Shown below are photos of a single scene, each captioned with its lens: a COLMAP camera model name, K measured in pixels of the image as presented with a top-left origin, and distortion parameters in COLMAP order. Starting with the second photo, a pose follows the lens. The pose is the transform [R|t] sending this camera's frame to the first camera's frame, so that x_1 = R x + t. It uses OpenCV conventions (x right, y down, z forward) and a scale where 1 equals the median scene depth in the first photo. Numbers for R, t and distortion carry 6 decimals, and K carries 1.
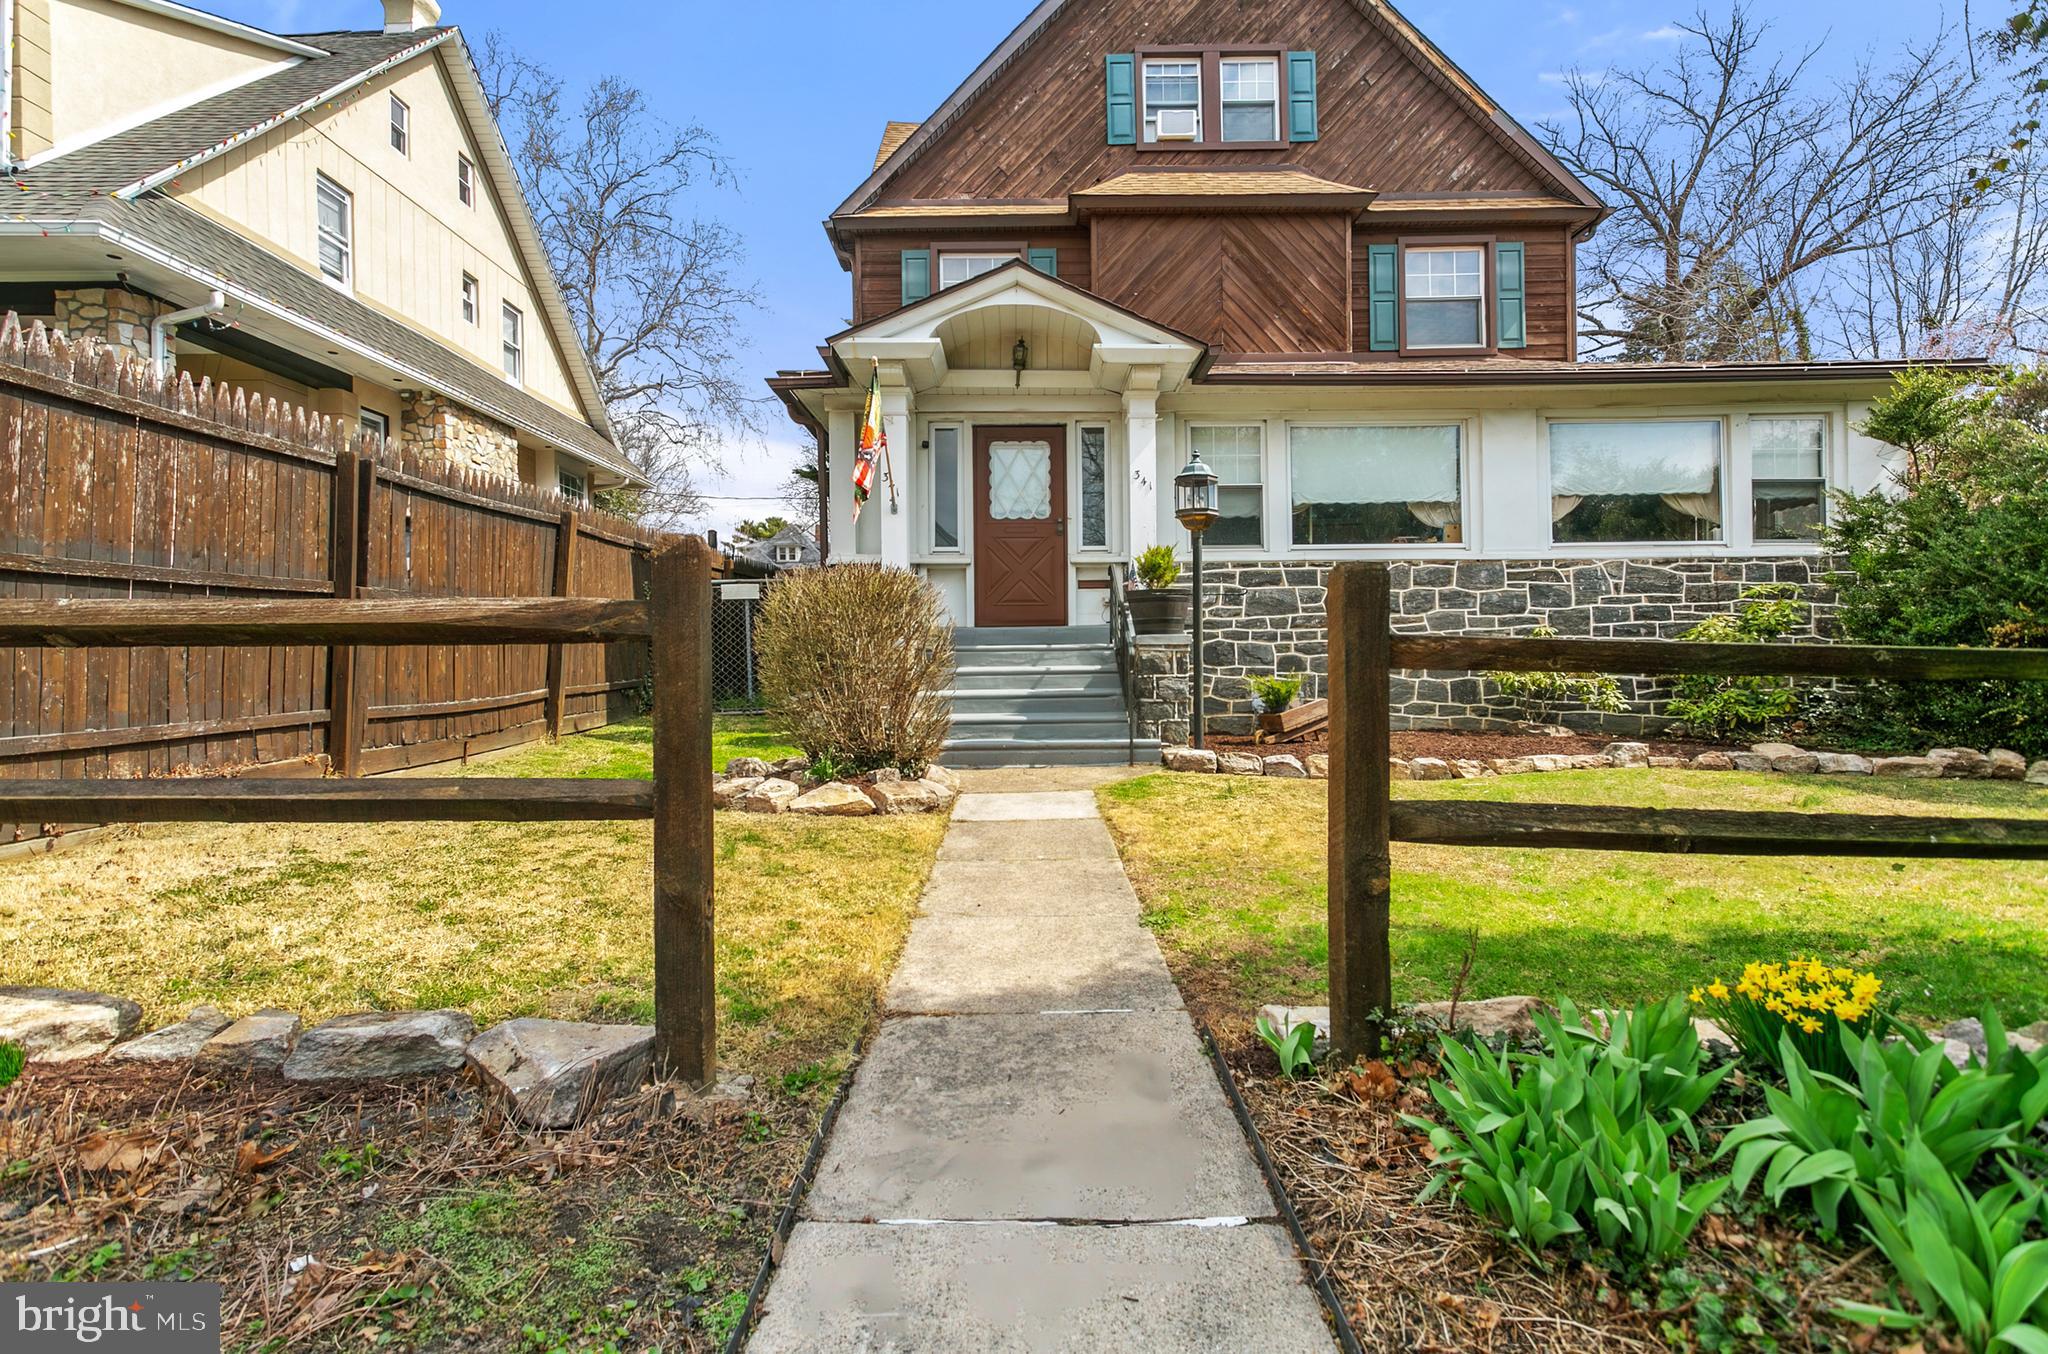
lens RADIAL K [[985.6, 0, 1024.3], [0, 985.6, 661.2], [0, 0, 1]] dist [0.009602, 0.000896]
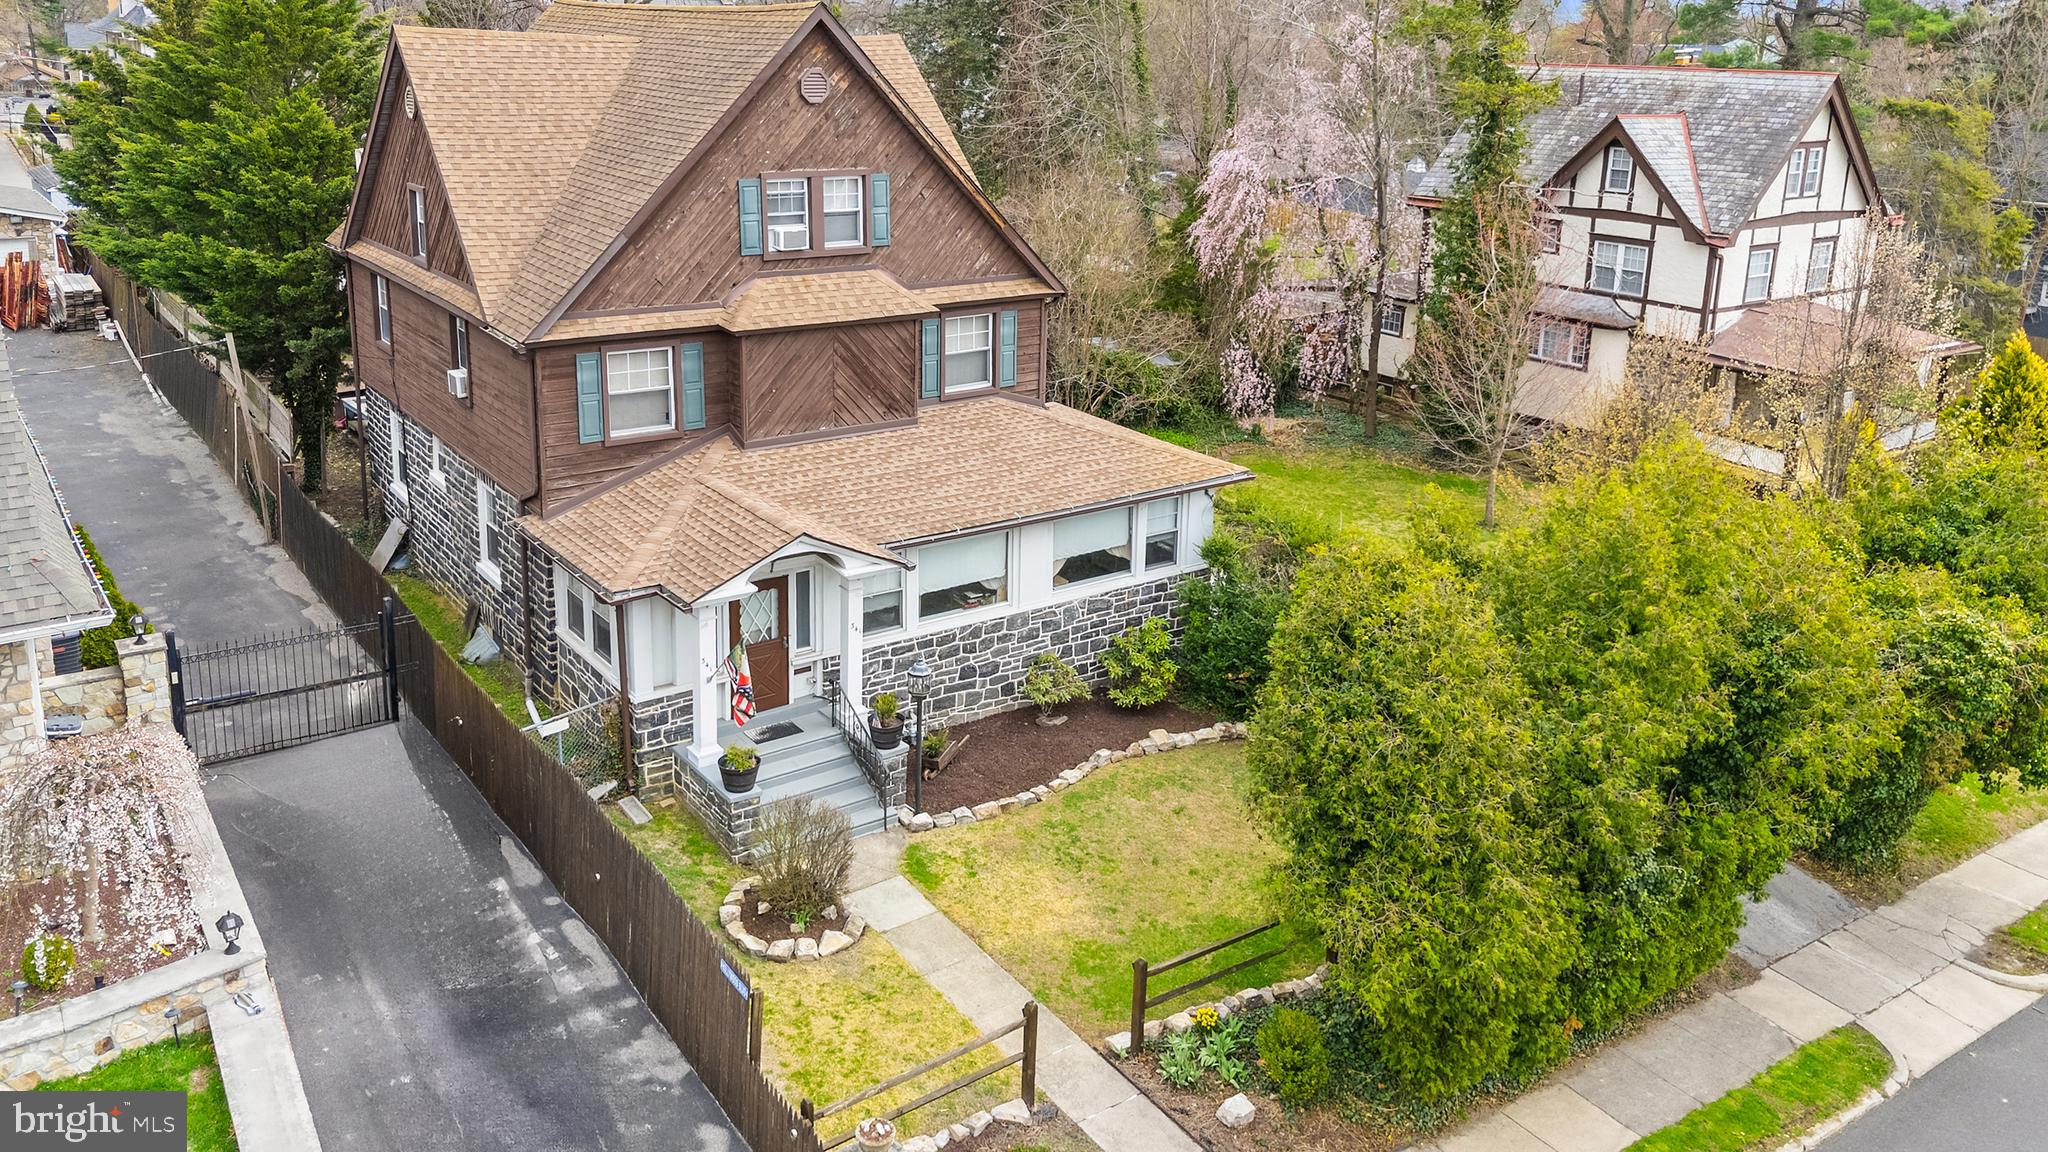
lens RADIAL K [[1517.7, 0, 1000.8], [0, 1517.7, 435.2], [0, 0, 1]] dist [0.053074, -0.004284]
pose [[0.816547, -0.117609, 0.565172, -0.935526], [-0.030610, 0.968829, 0.245832, -0.994537], [-0.576467, -0.218033, 0.787494, -0.884004]]
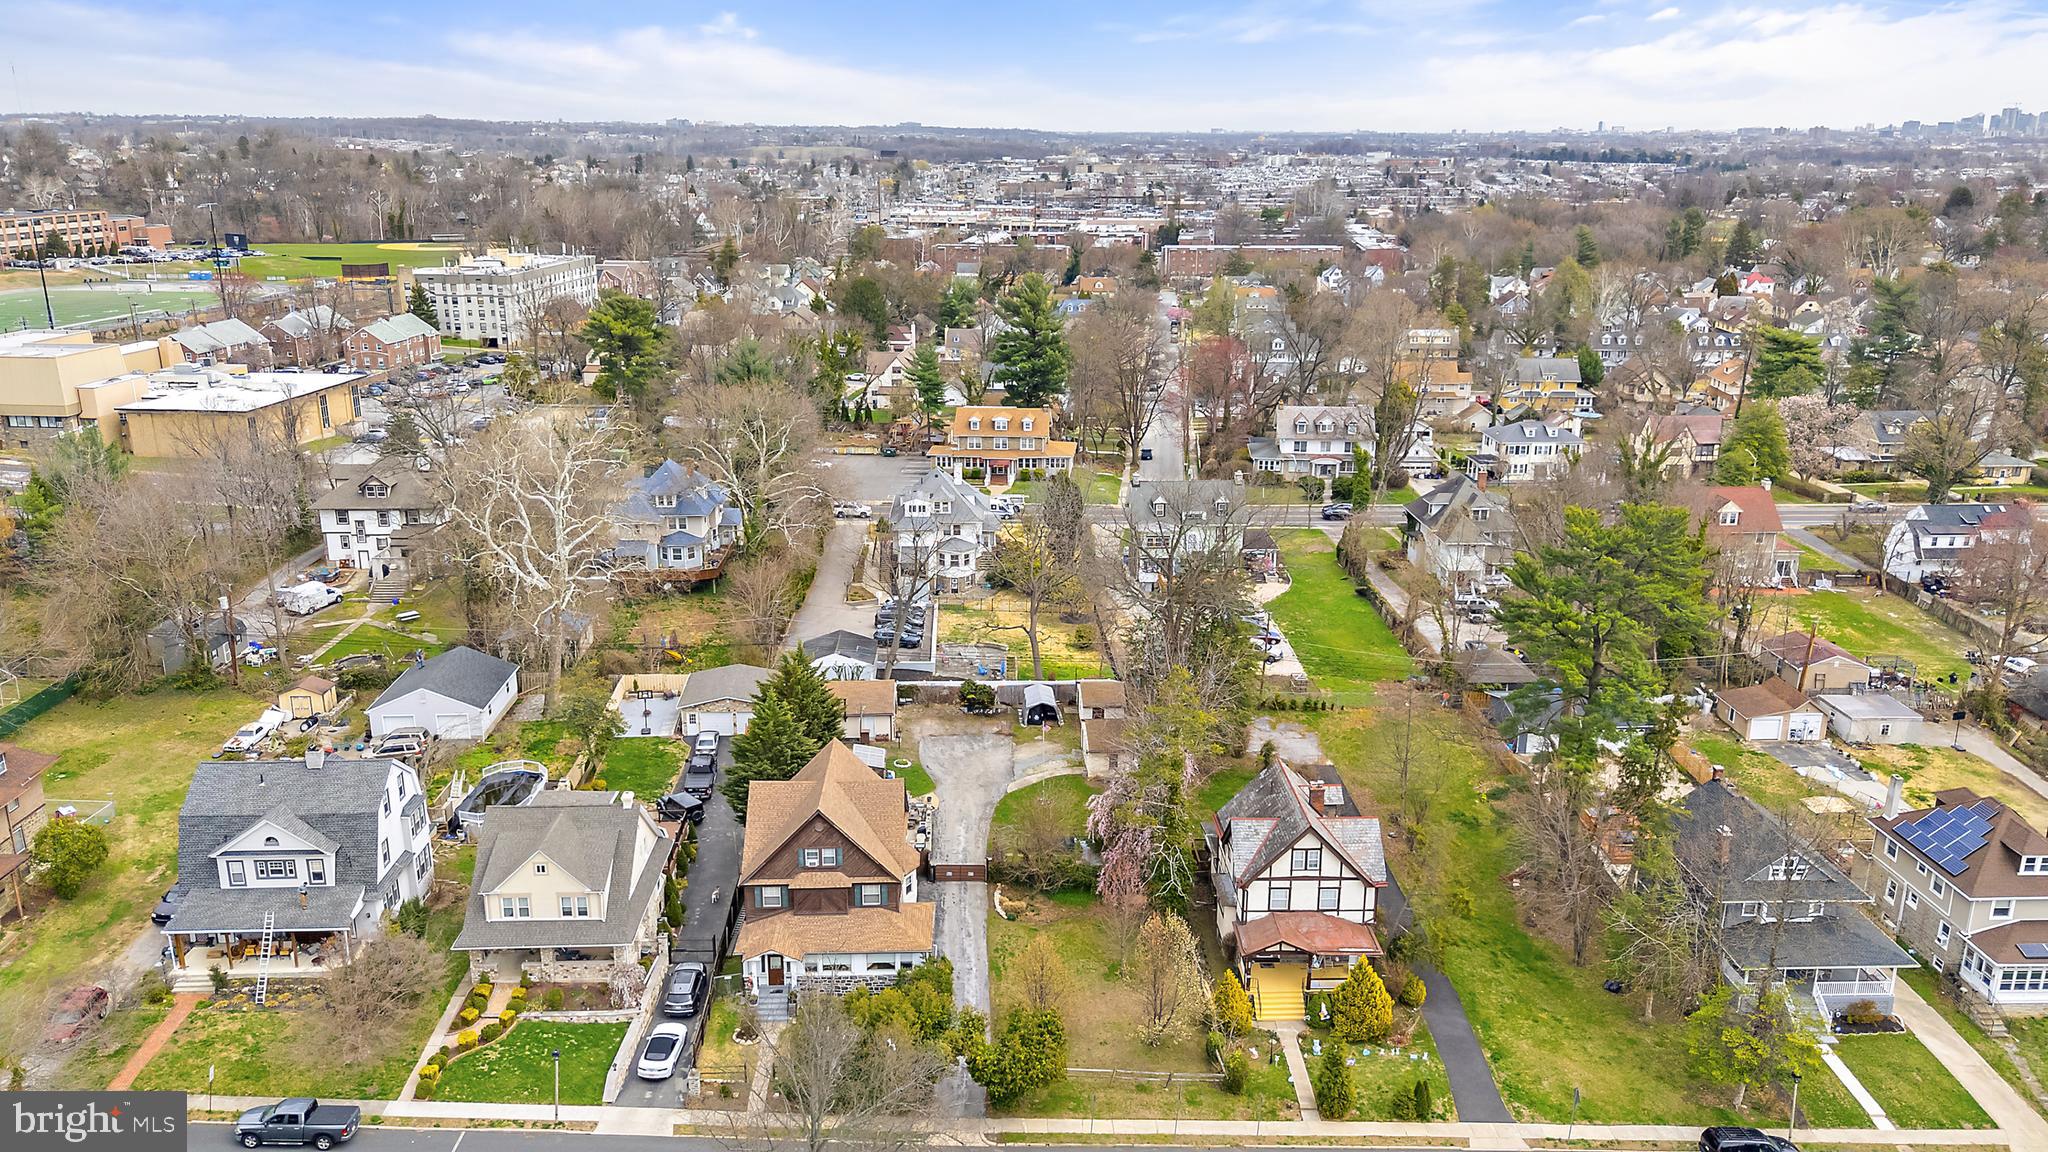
lens RADIAL K [[1582.2, 0, 1024.0], [0, 1582.2, 576.0], [0, 0, 1]] dist [0.124608, -0.001541]
pose [[0.999574, 0.006051, 0.028542, 1.195317], [-0.013947, 0.958349, 0.285258, -5.149267], [-0.025627, -0.285534, 0.958026, -7.532688]]
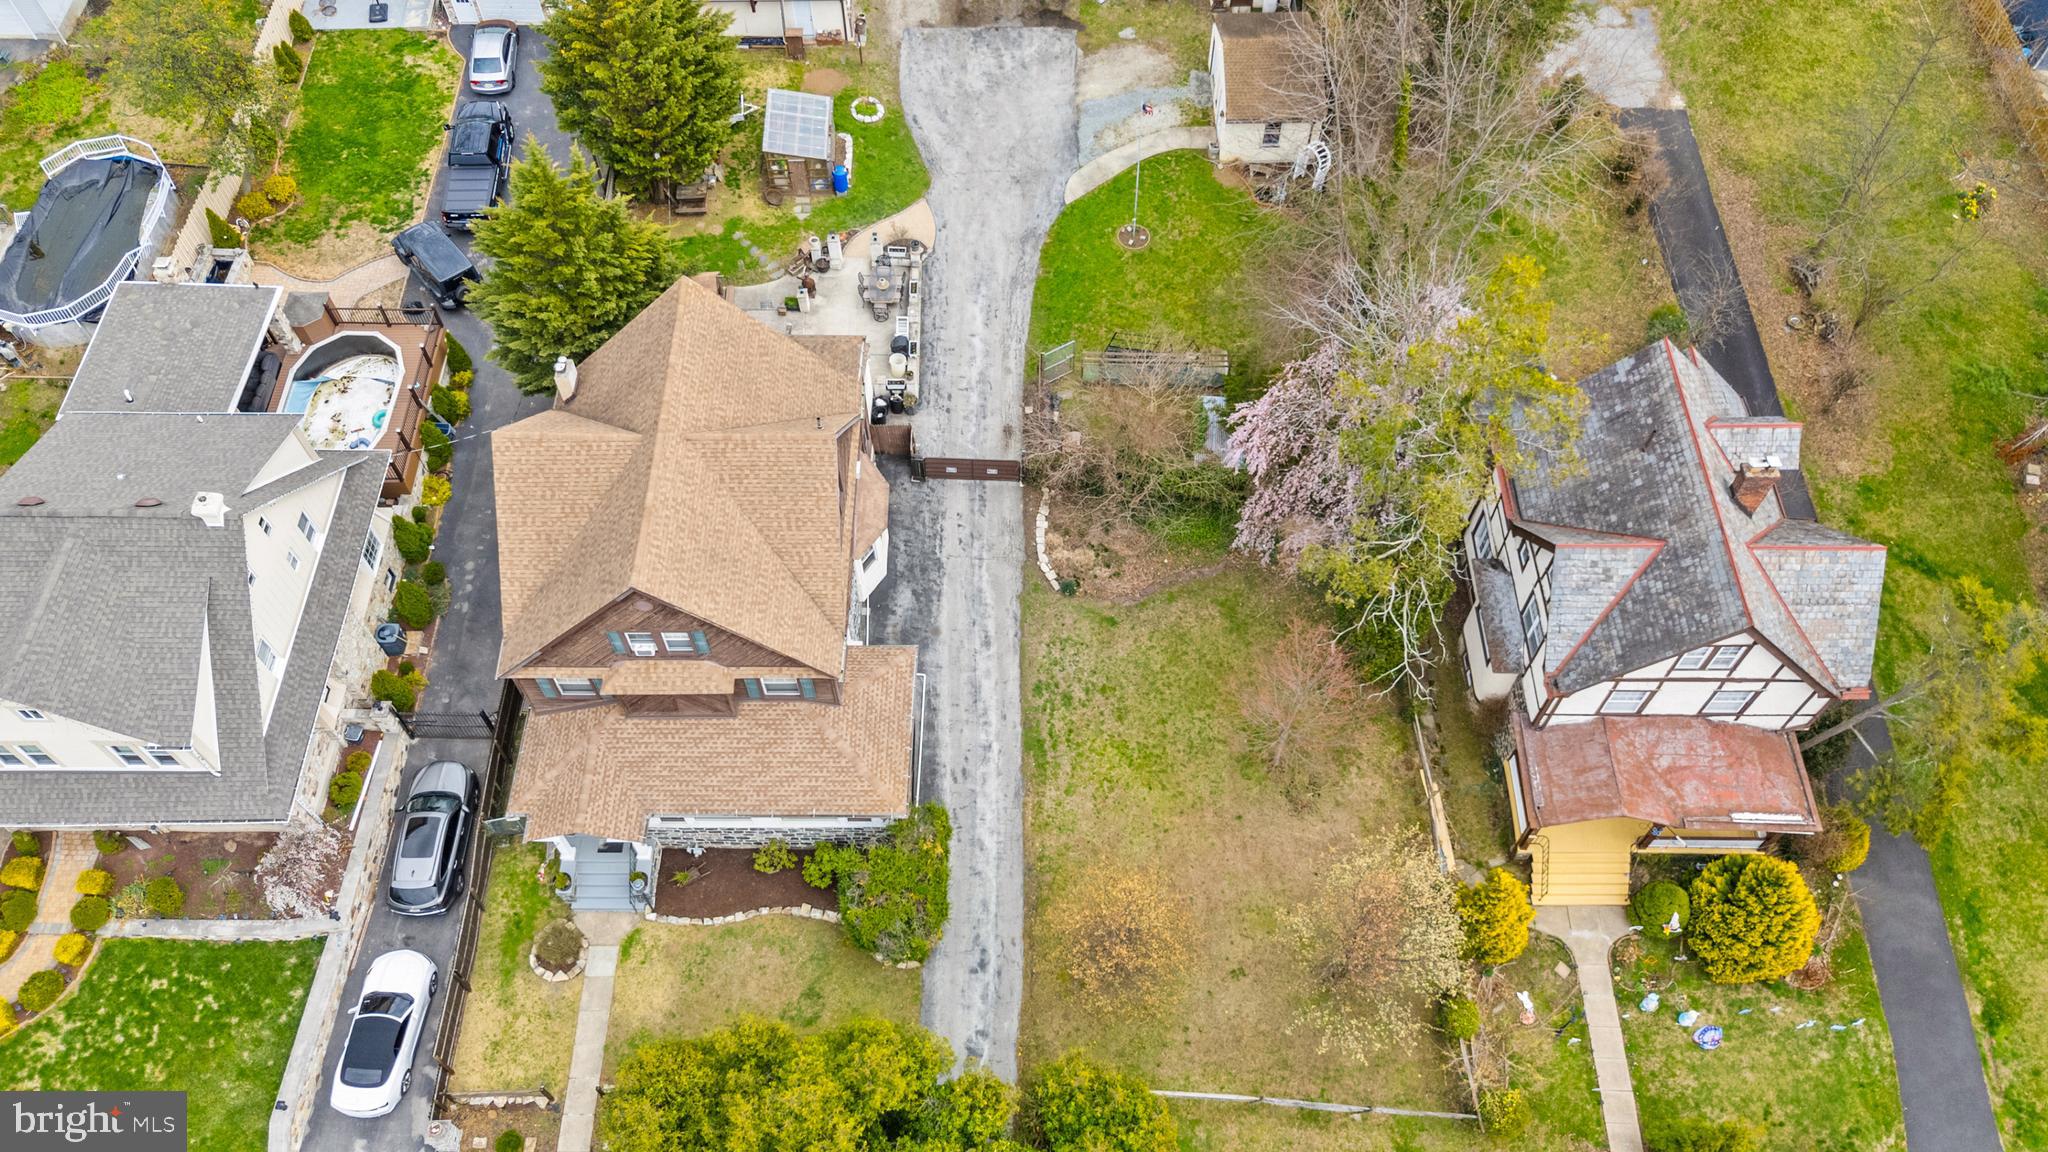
lens RADIAL K [[1506.9, 0, 1035.0], [0, 1506.9, 577.7], [0, 0, 1]] dist [0.084454, -0.073688]
pose [[0.999907, 0.010895, 0.008182, 1.269145], [-0.012753, 0.536867, 0.843571, -4.449822], [0.004797, -0.843597, 0.536956, -0.854345]]
